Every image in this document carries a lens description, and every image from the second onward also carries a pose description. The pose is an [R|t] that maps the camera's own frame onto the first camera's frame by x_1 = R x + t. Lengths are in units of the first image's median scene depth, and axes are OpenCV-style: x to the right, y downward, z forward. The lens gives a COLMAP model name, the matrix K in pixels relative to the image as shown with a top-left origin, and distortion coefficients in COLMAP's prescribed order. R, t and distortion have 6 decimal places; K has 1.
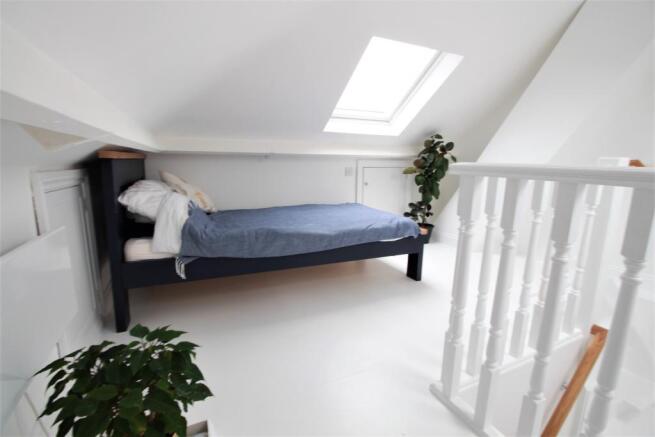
lens RADIAL K [[306.6, 0, 327.5], [0, 306.6, 218.5], [0, 0, 1]] dist [-0.028553, -0.000006]
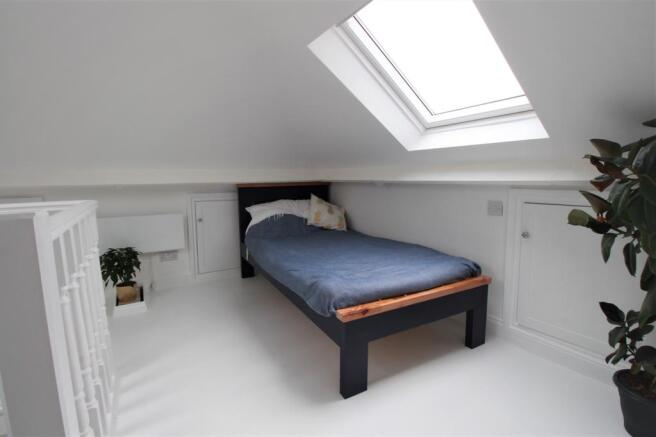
lens RADIAL K [[307.0, 0, 328.0], [0, 307.0, 218.5], [0, 0, 1]] dist [-0.028553, -0.000006]
pose [[0.035681, 0.111701, -0.993101, 0.688370], [-0.172700, 0.979472, 0.103964, -0.151620], [0.984328, 0.167799, 0.054239, 0.719647]]
